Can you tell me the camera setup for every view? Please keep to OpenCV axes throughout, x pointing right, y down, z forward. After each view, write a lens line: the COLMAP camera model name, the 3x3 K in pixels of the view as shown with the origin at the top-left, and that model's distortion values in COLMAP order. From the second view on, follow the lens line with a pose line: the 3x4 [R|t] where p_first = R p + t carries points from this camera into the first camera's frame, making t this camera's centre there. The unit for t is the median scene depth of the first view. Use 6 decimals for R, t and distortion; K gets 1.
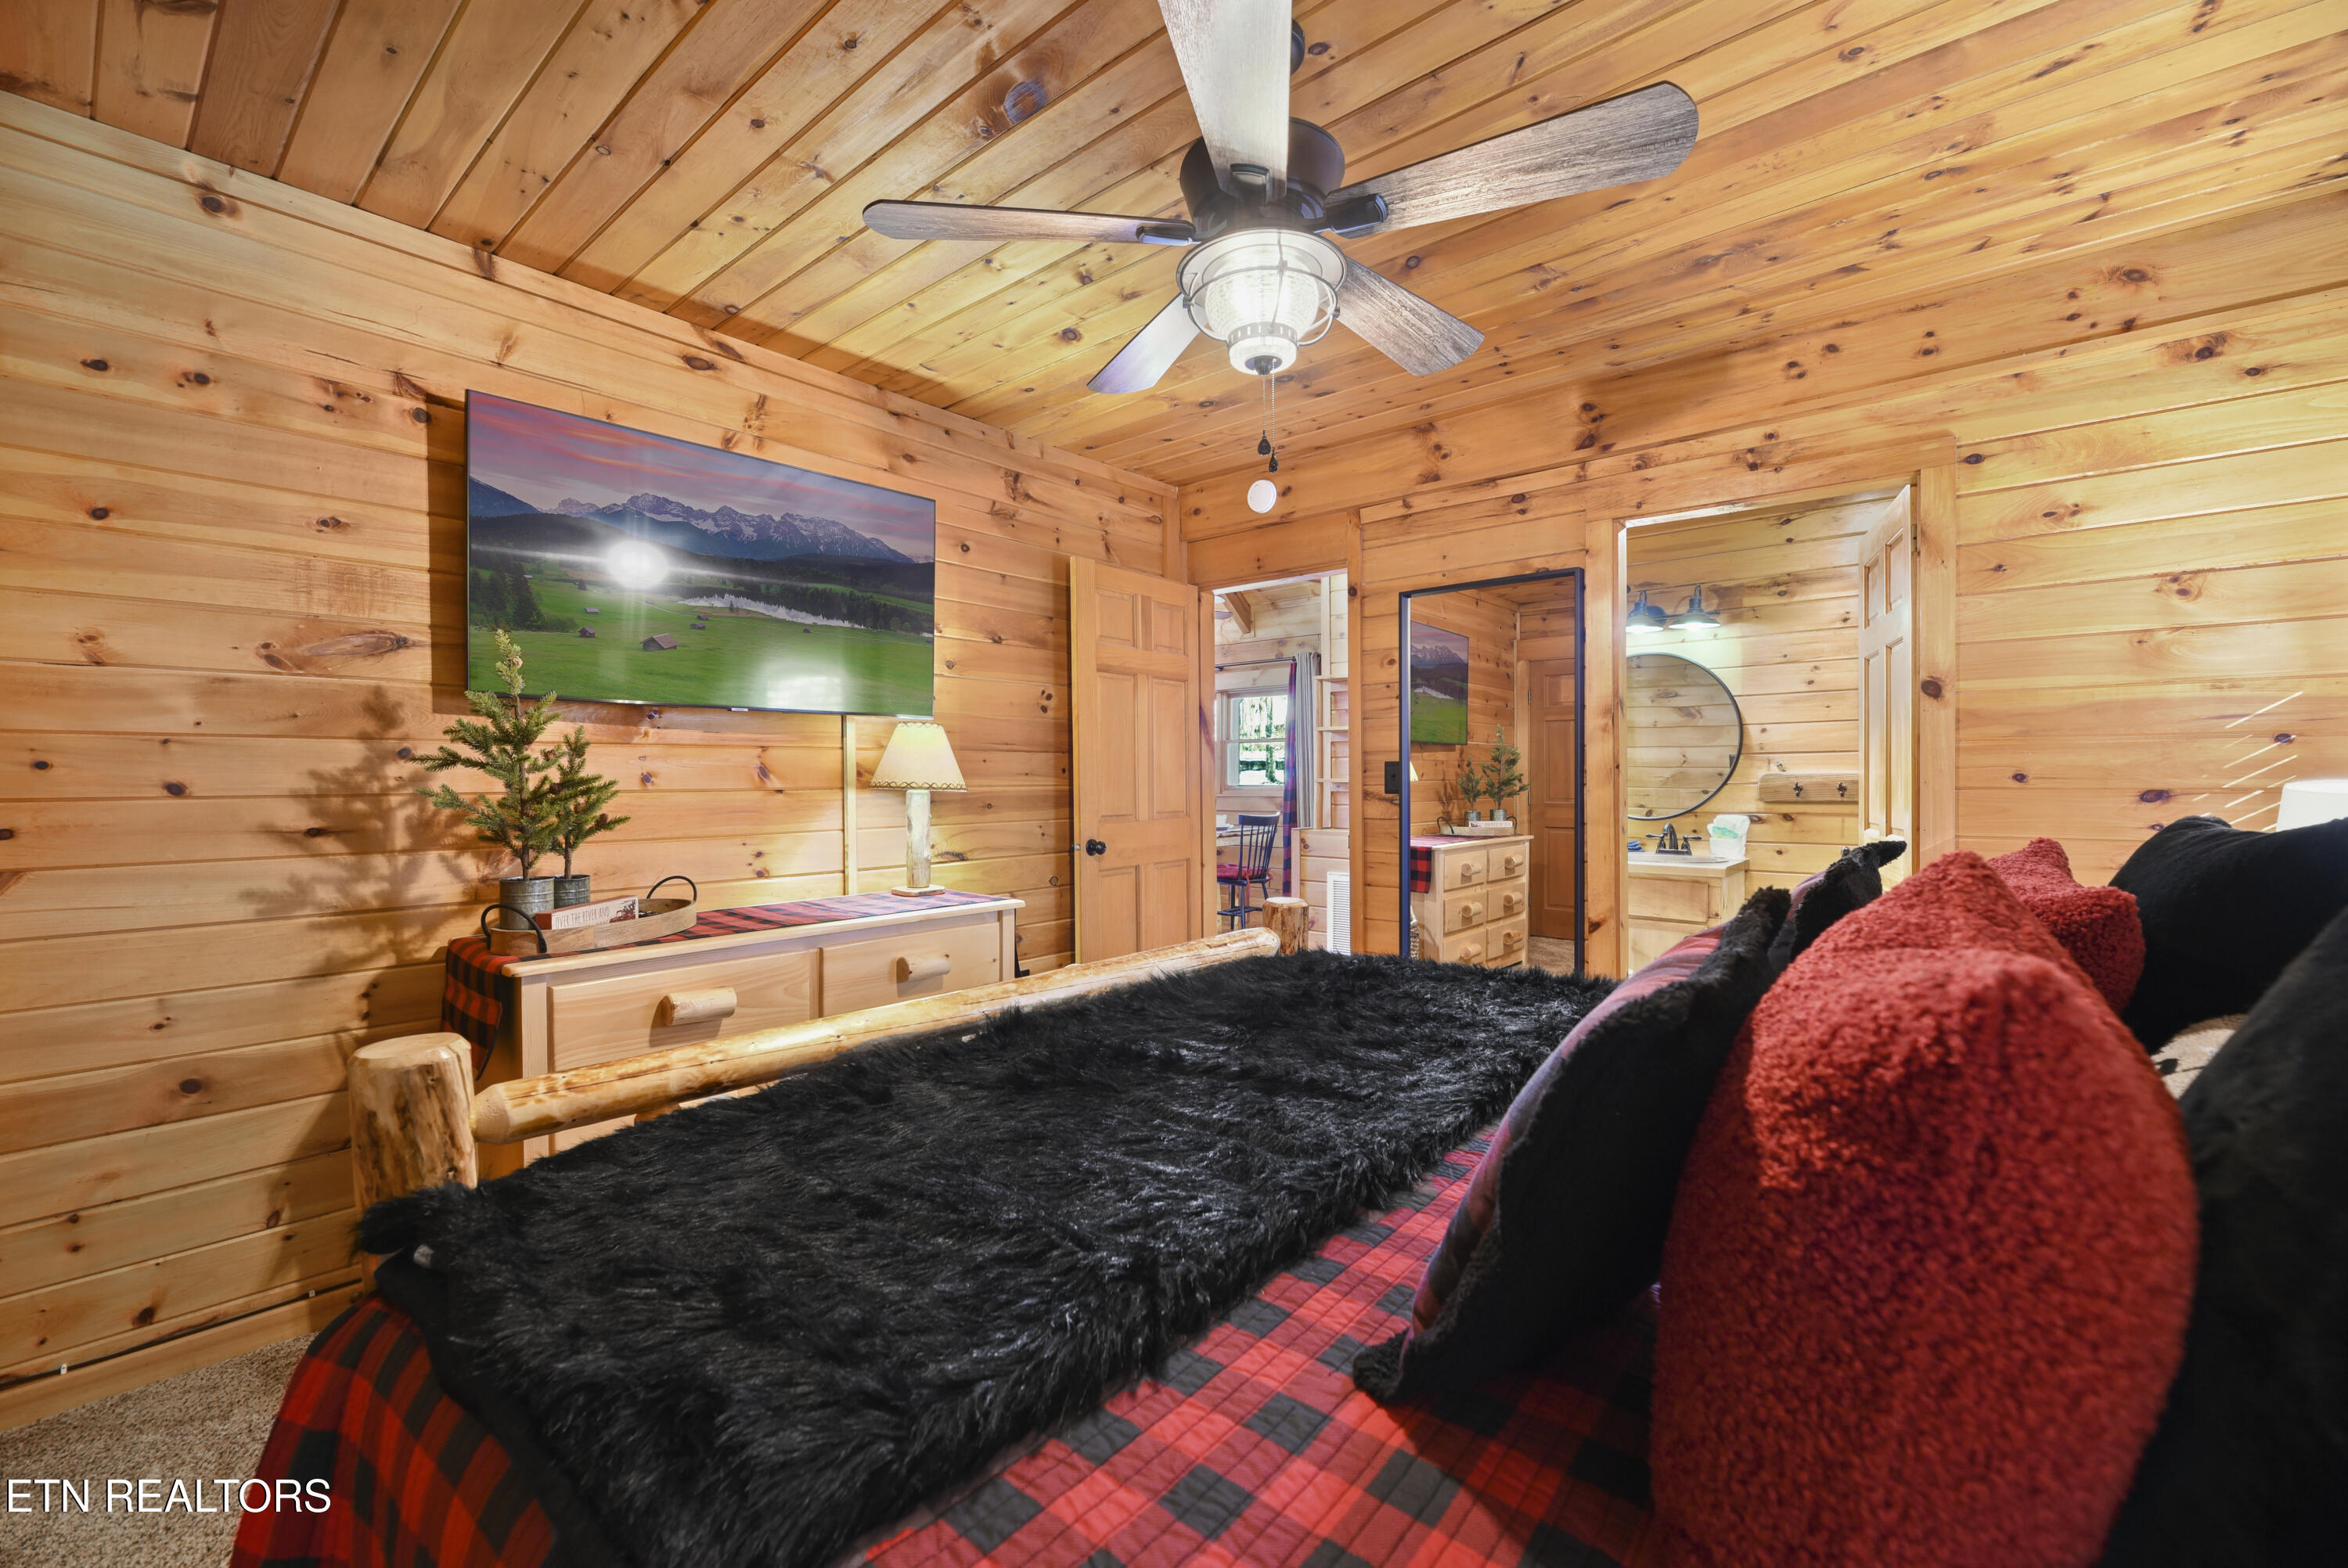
lens RADIAL K [[958.0, 0, 1179.9], [0, 958.0, 777.2], [0, 0, 1]] dist [0.000832, -0.004248]
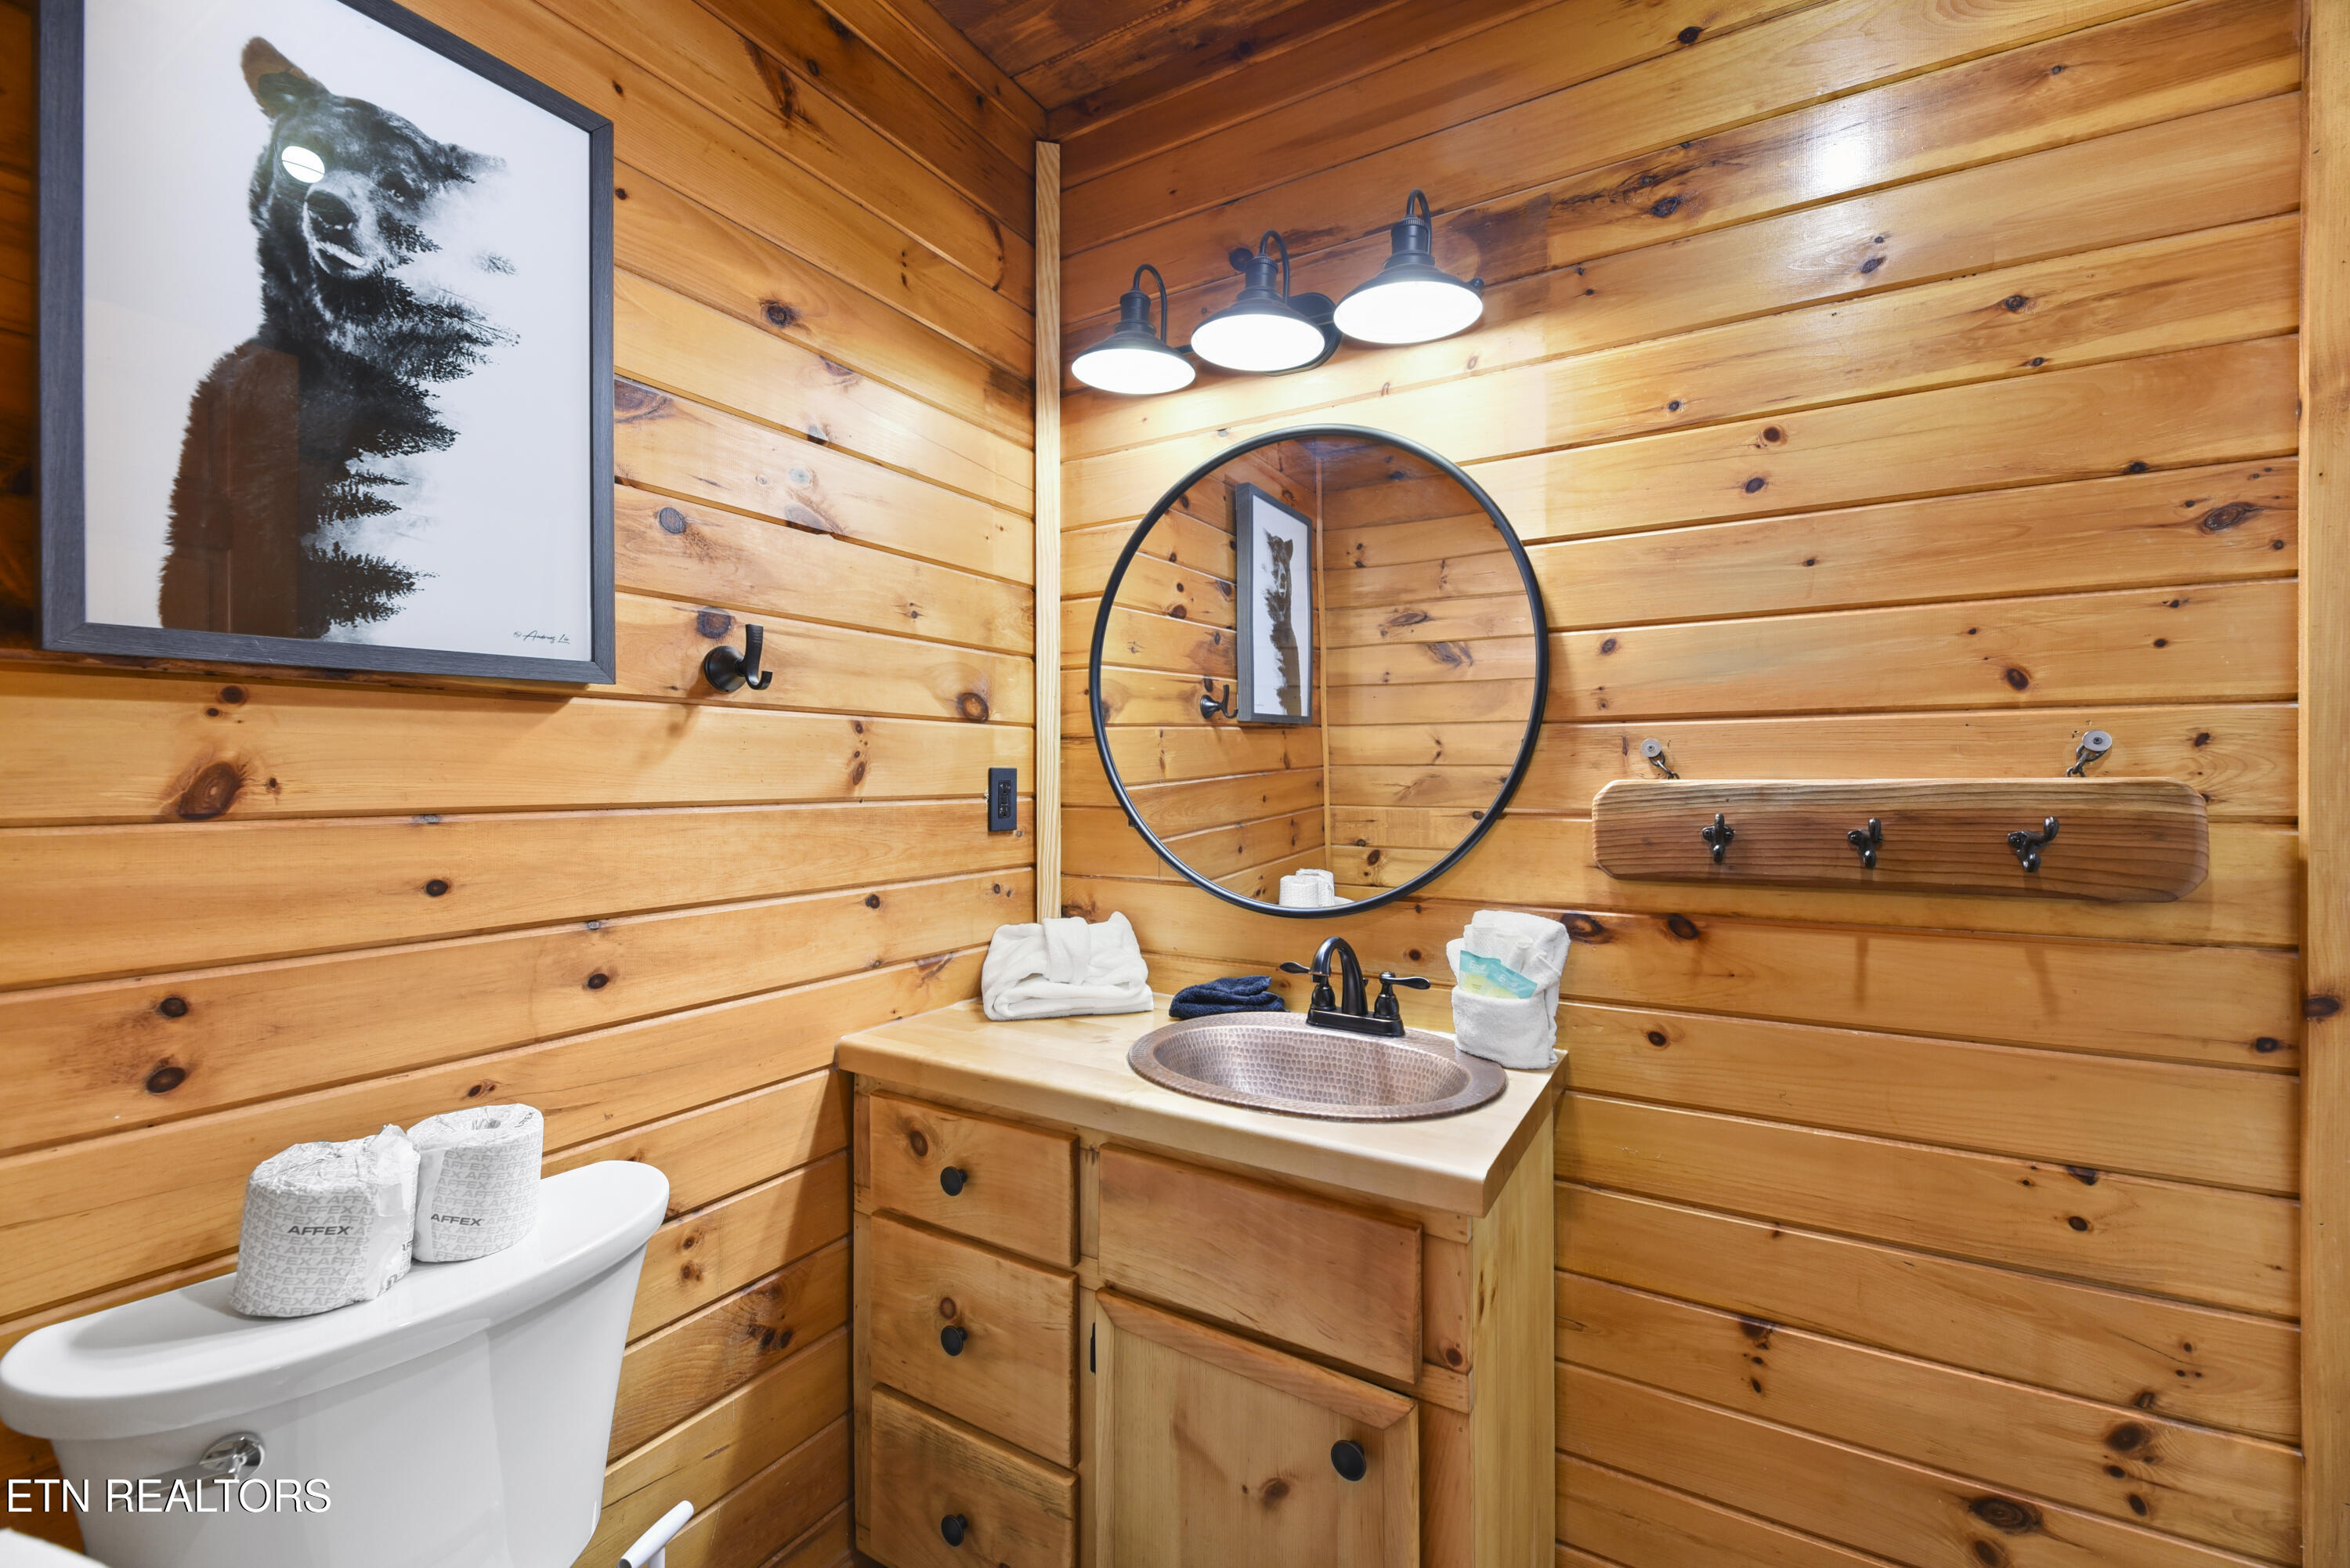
lens RADIAL K [[958.9, 0, 1180.9], [0, 958.9, 777.2], [0, 0, 1]] dist [0.000832, -0.004248]
pose [[0.986838, -0.000207, 0.161713, 0.416088], [-0.000264, 0.999996, 0.002891, -0.007138], [-0.161713, -0.002895, 0.986834, 0.706254]]
